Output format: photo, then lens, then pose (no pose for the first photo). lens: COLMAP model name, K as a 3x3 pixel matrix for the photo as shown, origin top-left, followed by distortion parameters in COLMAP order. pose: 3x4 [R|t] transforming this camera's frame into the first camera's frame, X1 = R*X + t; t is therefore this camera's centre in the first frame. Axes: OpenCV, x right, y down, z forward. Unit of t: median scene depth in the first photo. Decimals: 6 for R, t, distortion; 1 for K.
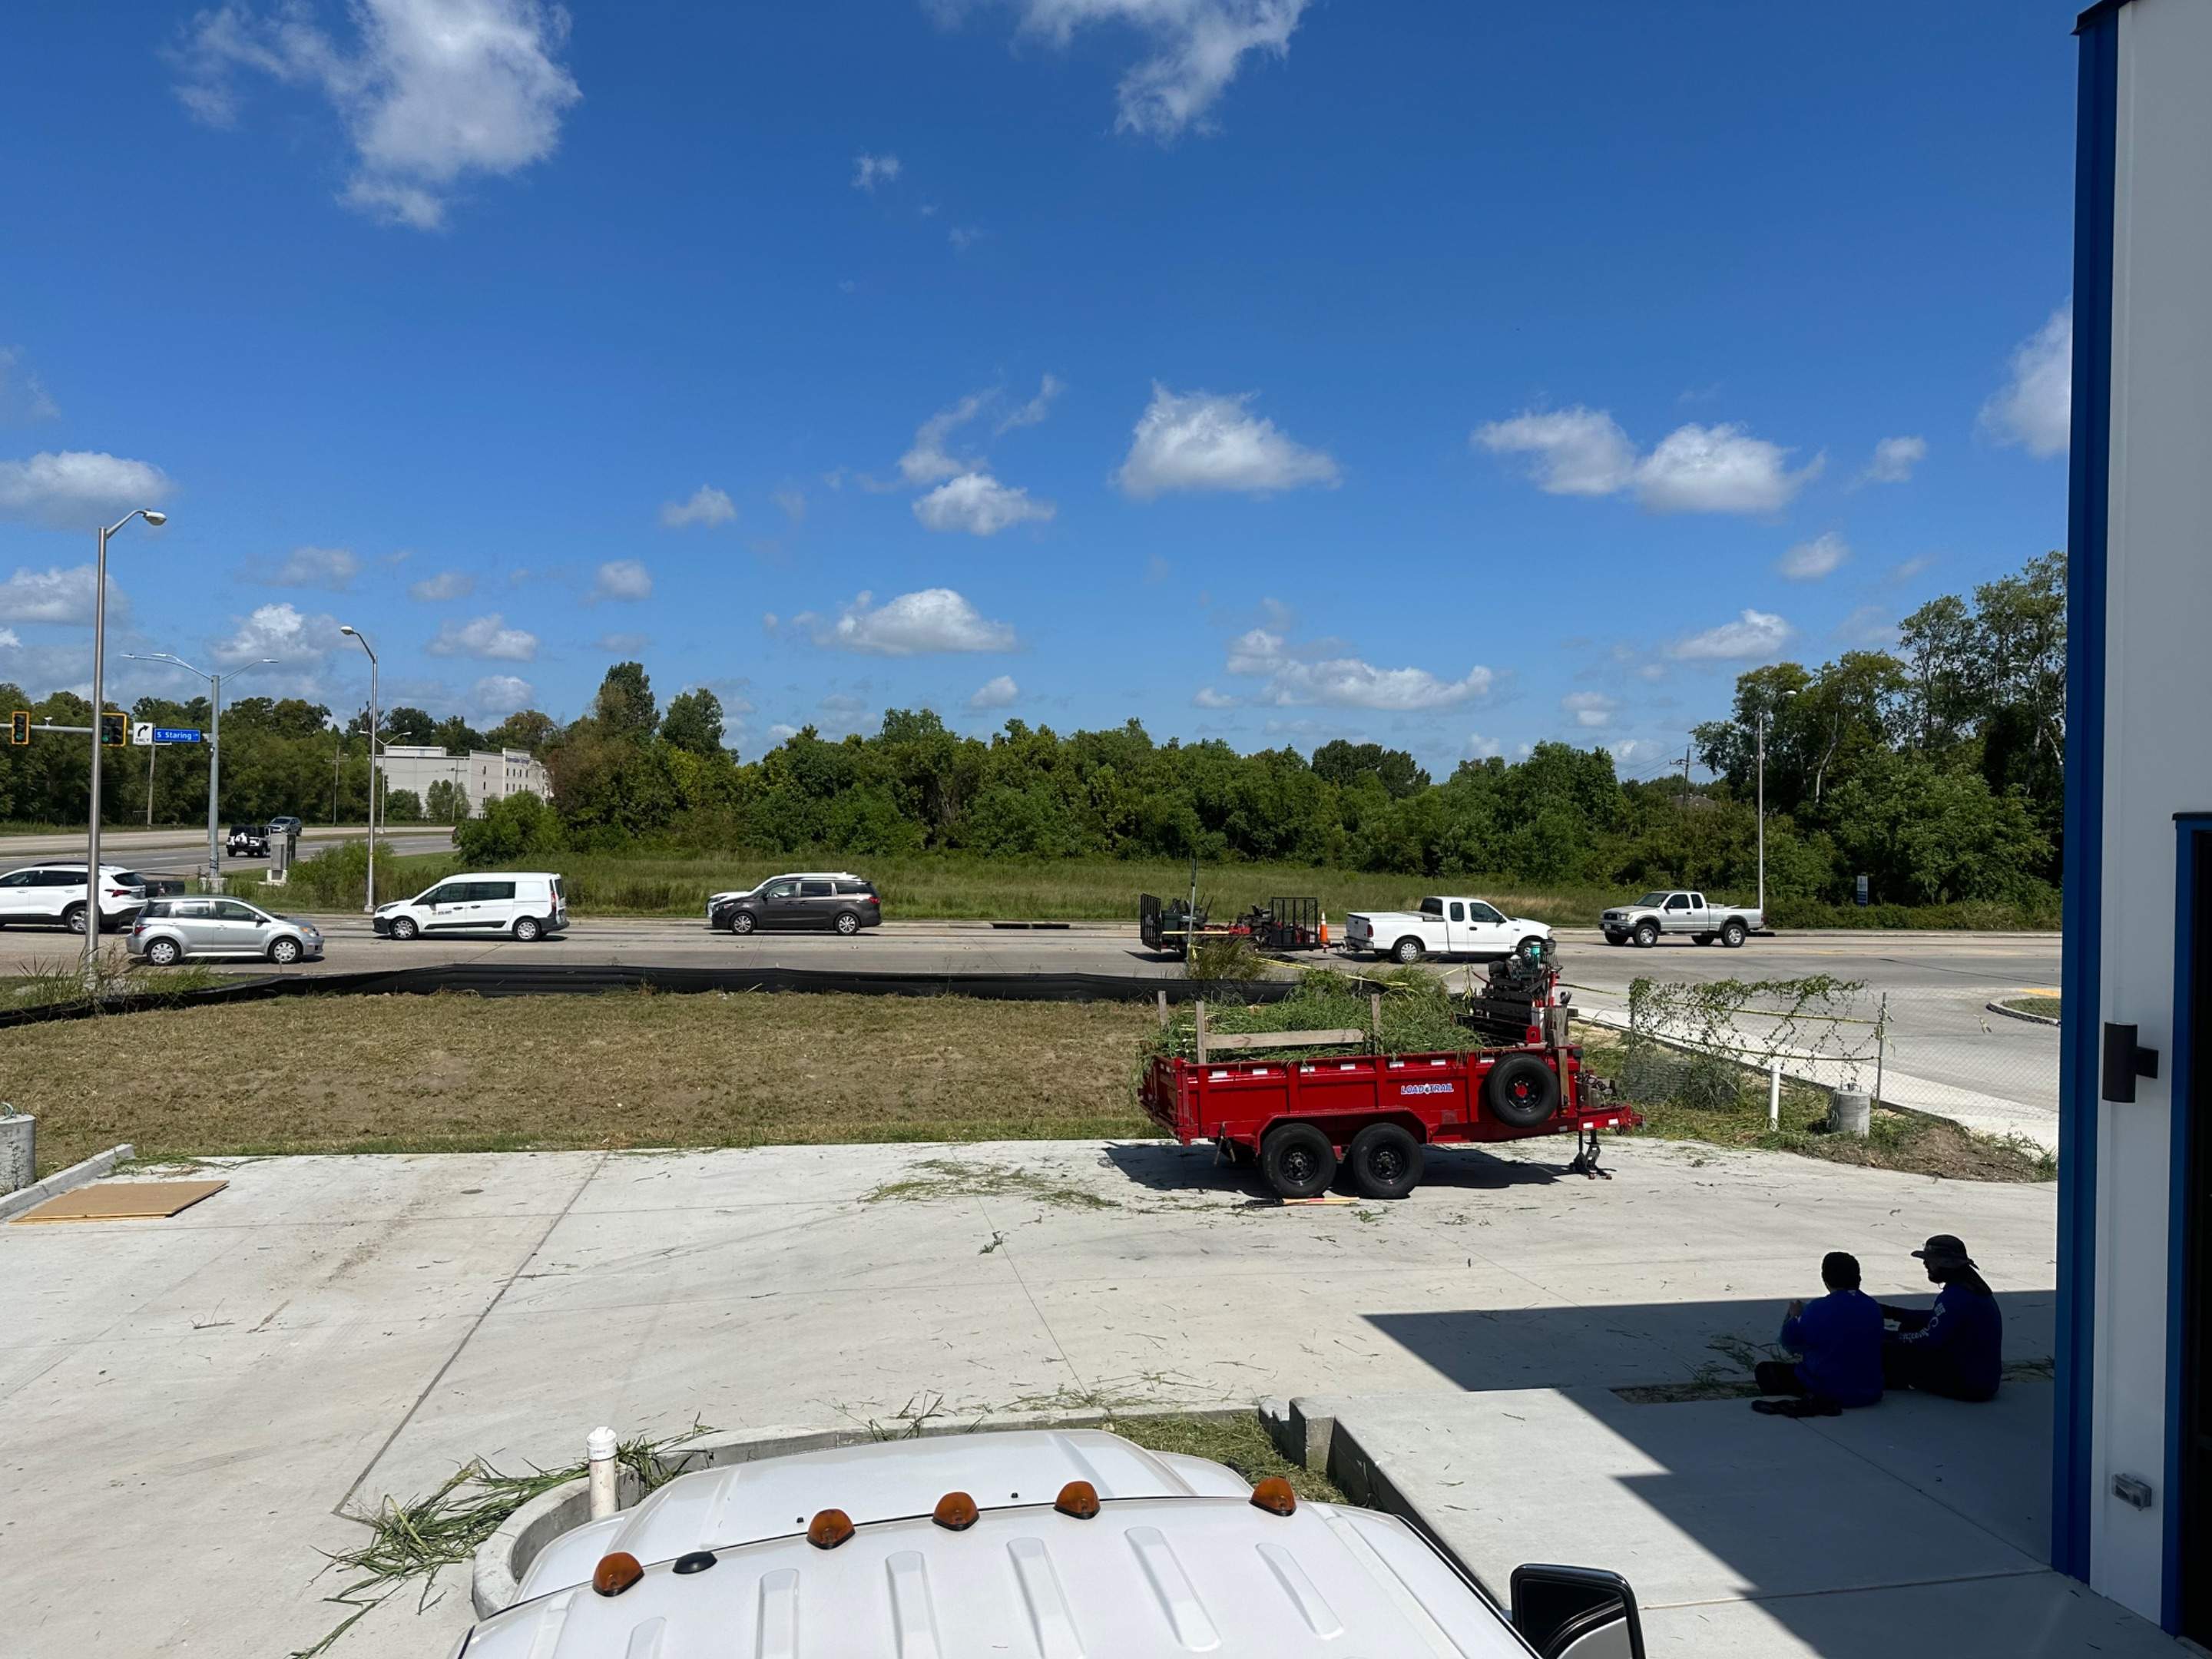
lens RADIAL K [[1533.3, 0, 1097.3], [0, 1533.3, 788.9], [0, 0, 1]] dist [0.107895, -0.133301]
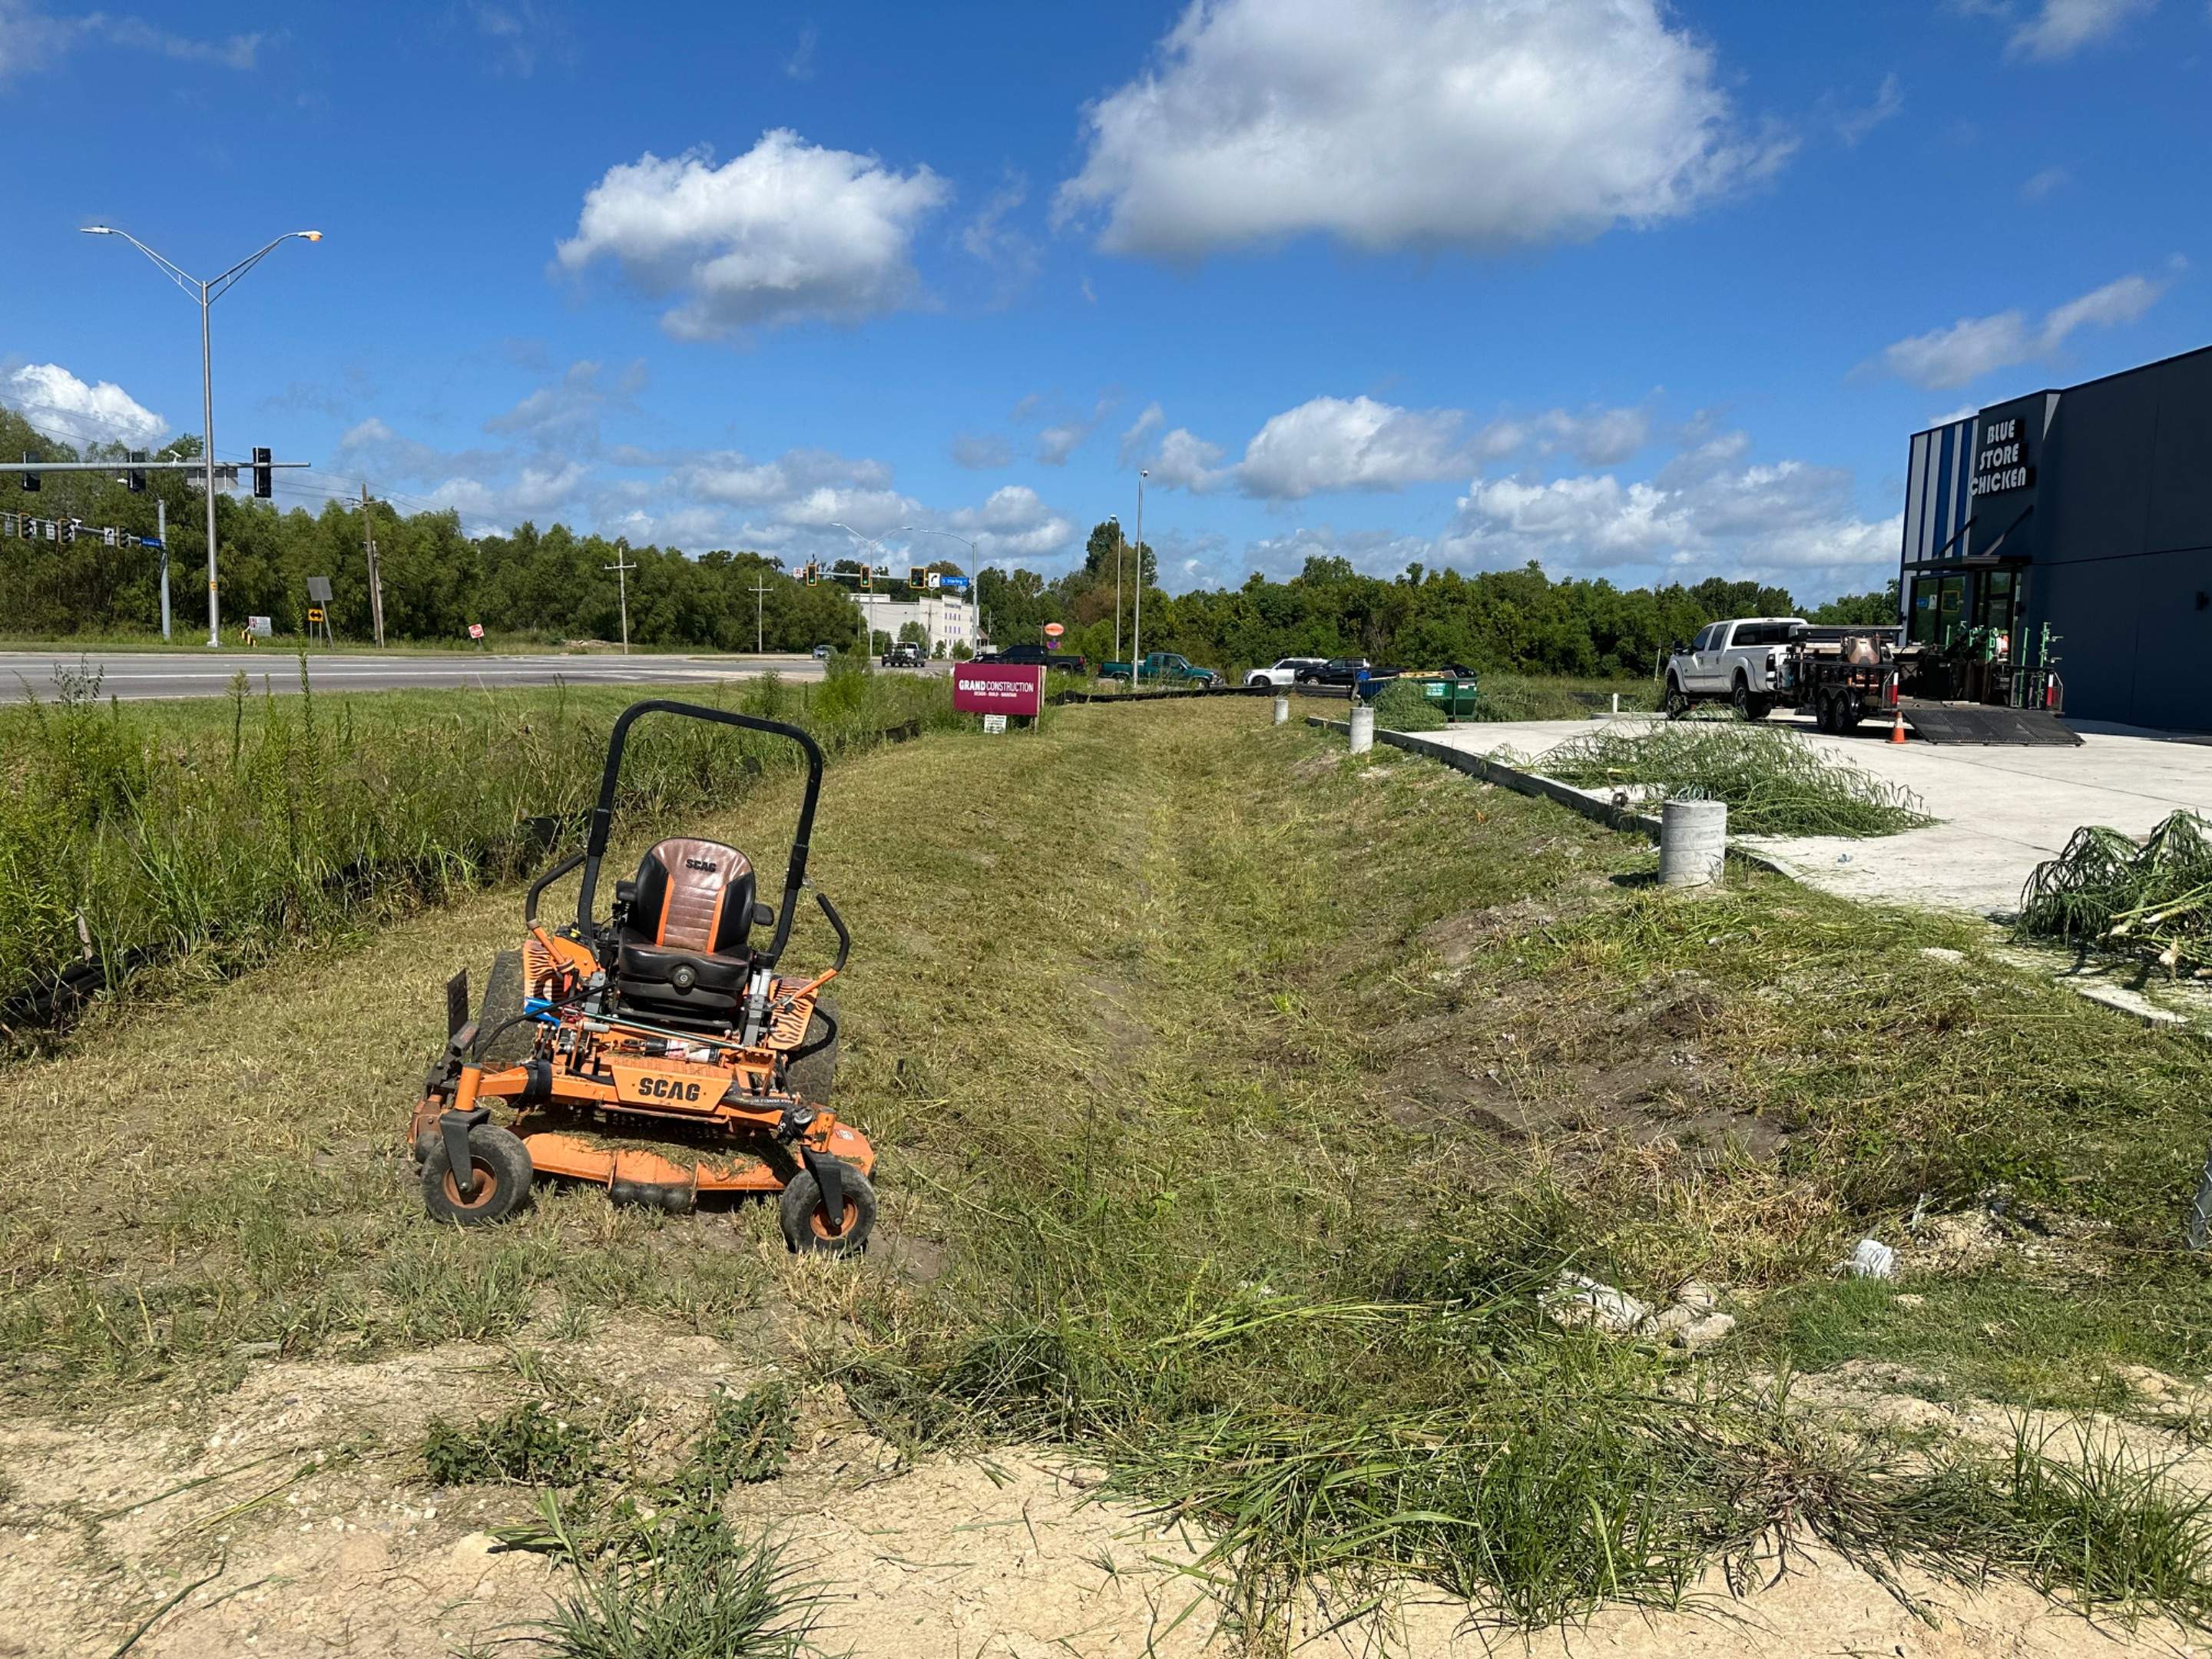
lens RADIAL K [[1537.1, 0, 1122.1], [0, 1537.1, 782.2], [0, 0, 1]] dist [0.107313, -0.131562]
pose [[0.979791, 0.017462, -0.199259, -0.058881], [0.001641, 0.995447, 0.095307, 0.011604], [0.200016, -0.093708, 0.975301, -0.313842]]
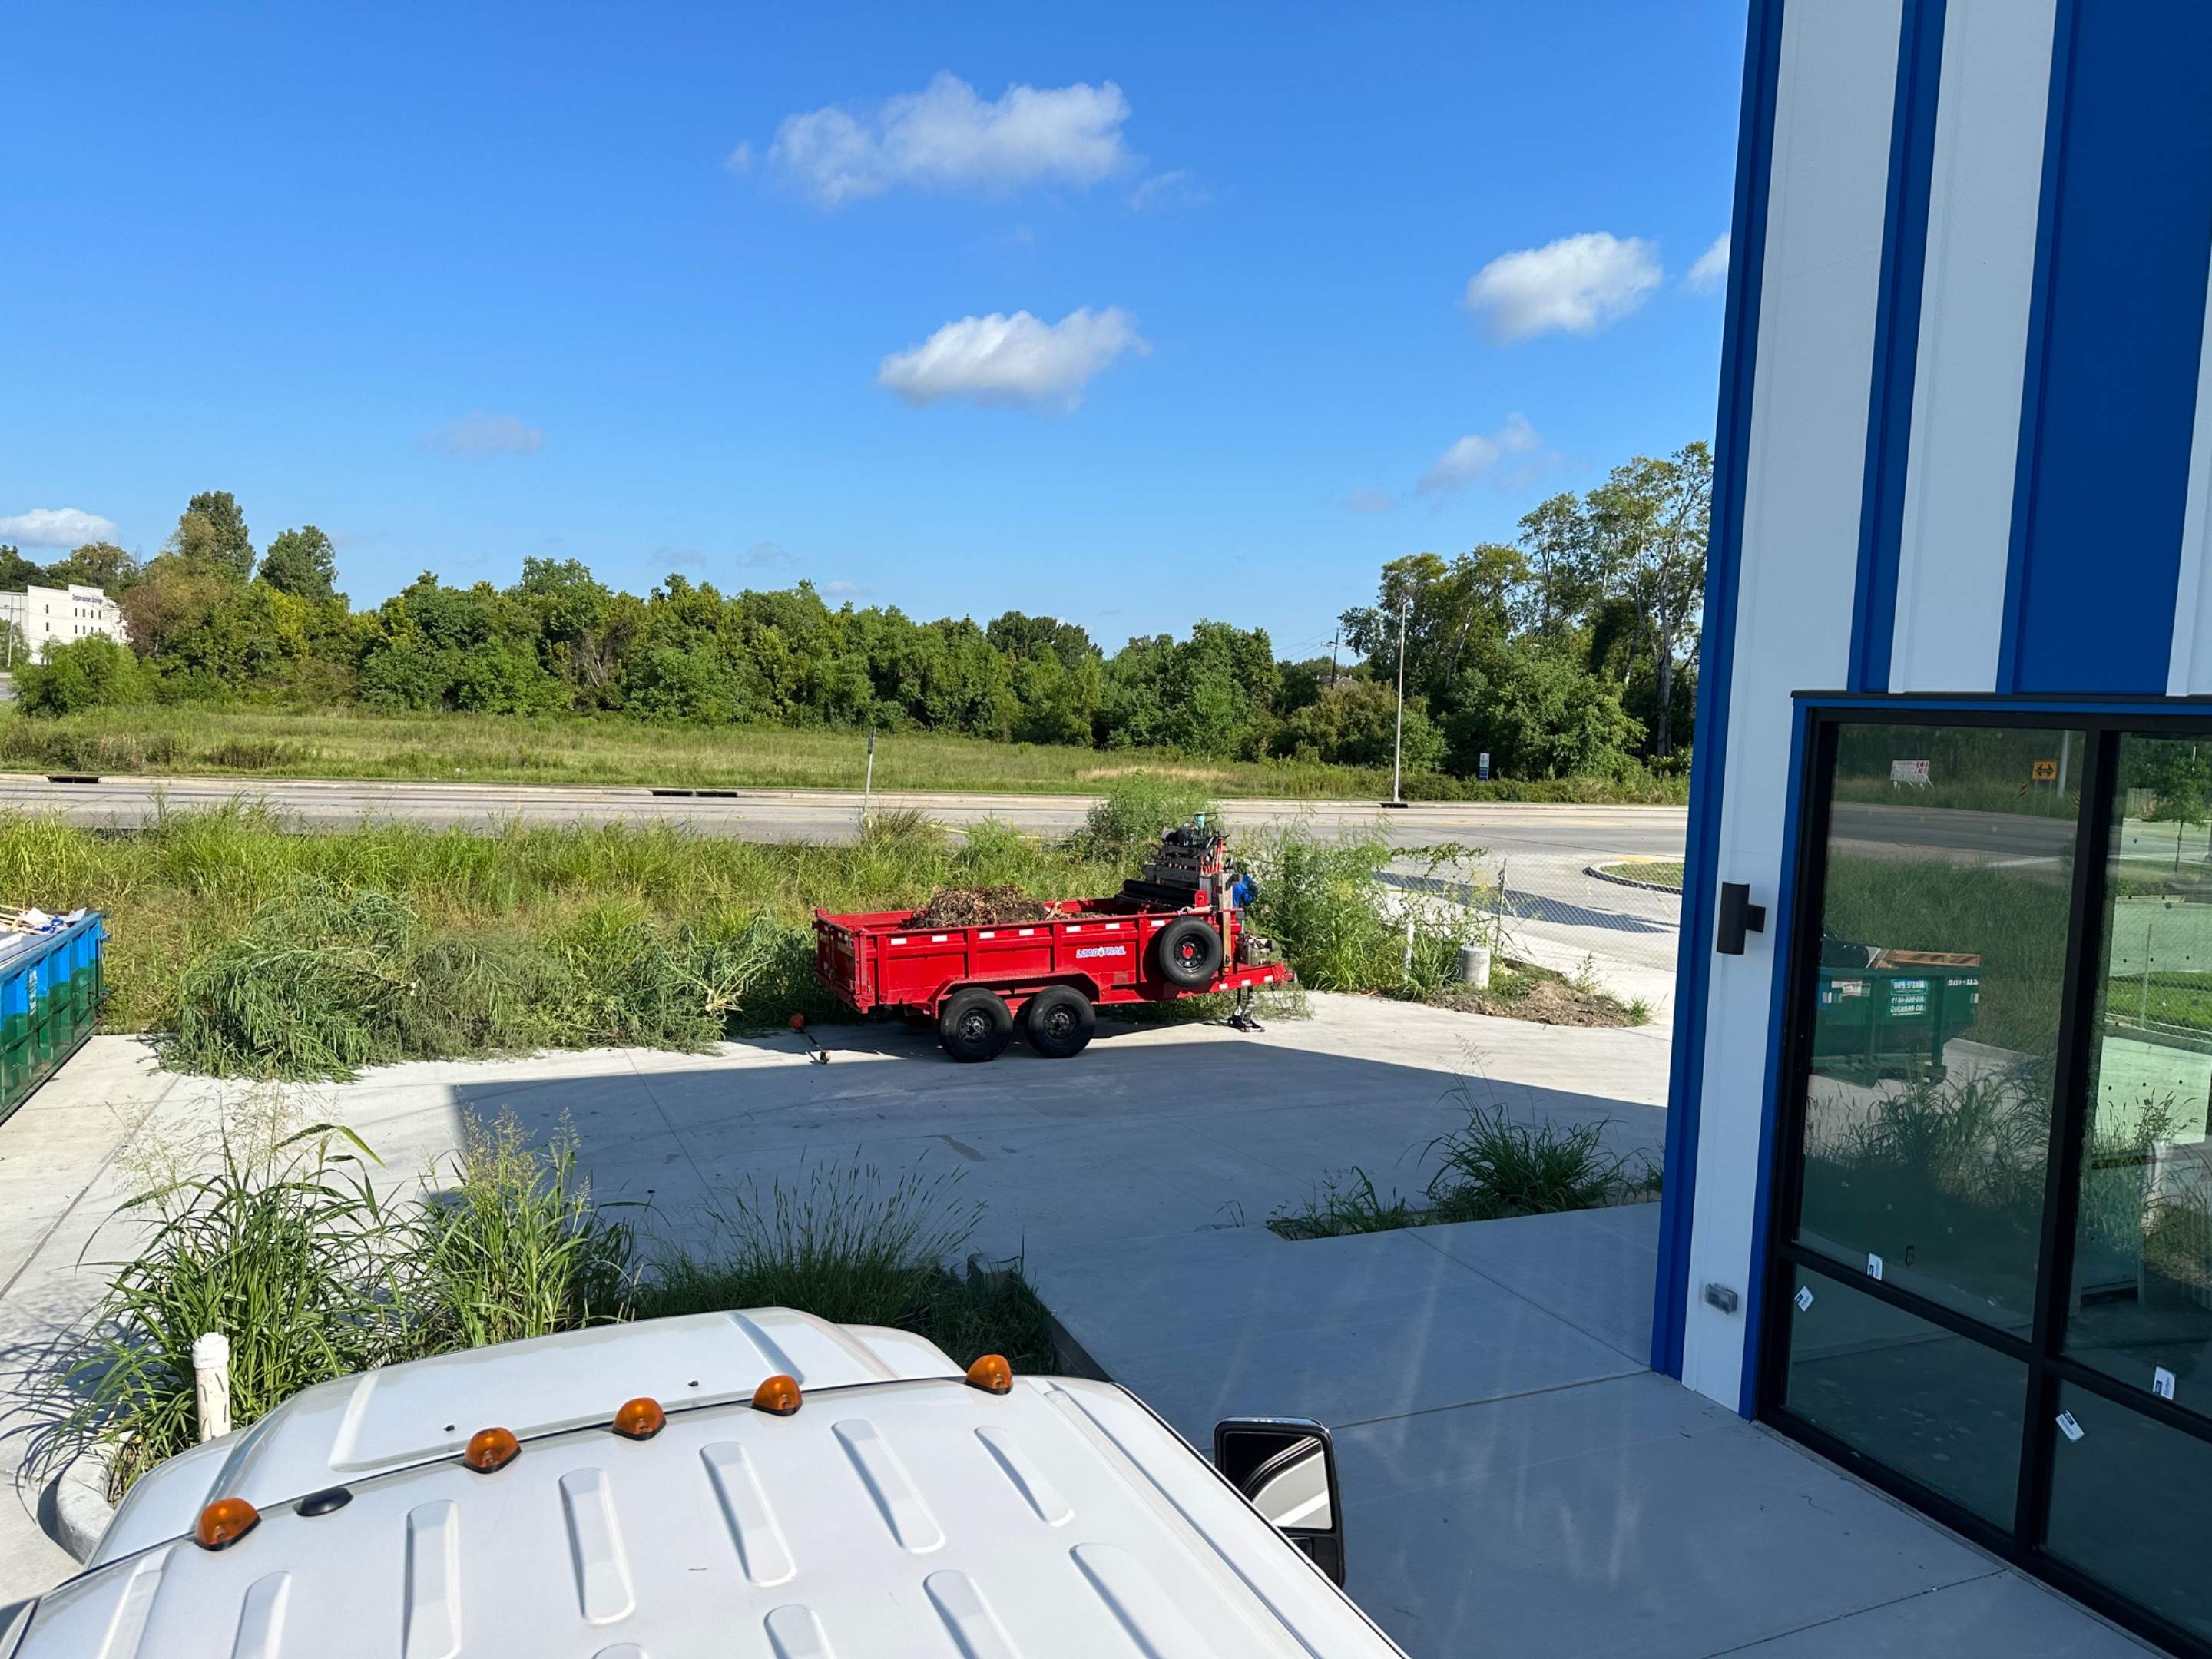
lens RADIAL K [[1527.8, 0, 1106.0], [0, 1527.8, 829.5], [0, 0, 1]] dist [0.136418, -0.219764]
pose [[0.976079, 0.004665, 0.217365, -0.001482], [-0.028587, 0.993844, 0.107040, 0.001198], [-0.215527, -0.110693, 0.970204, 0.006288]]
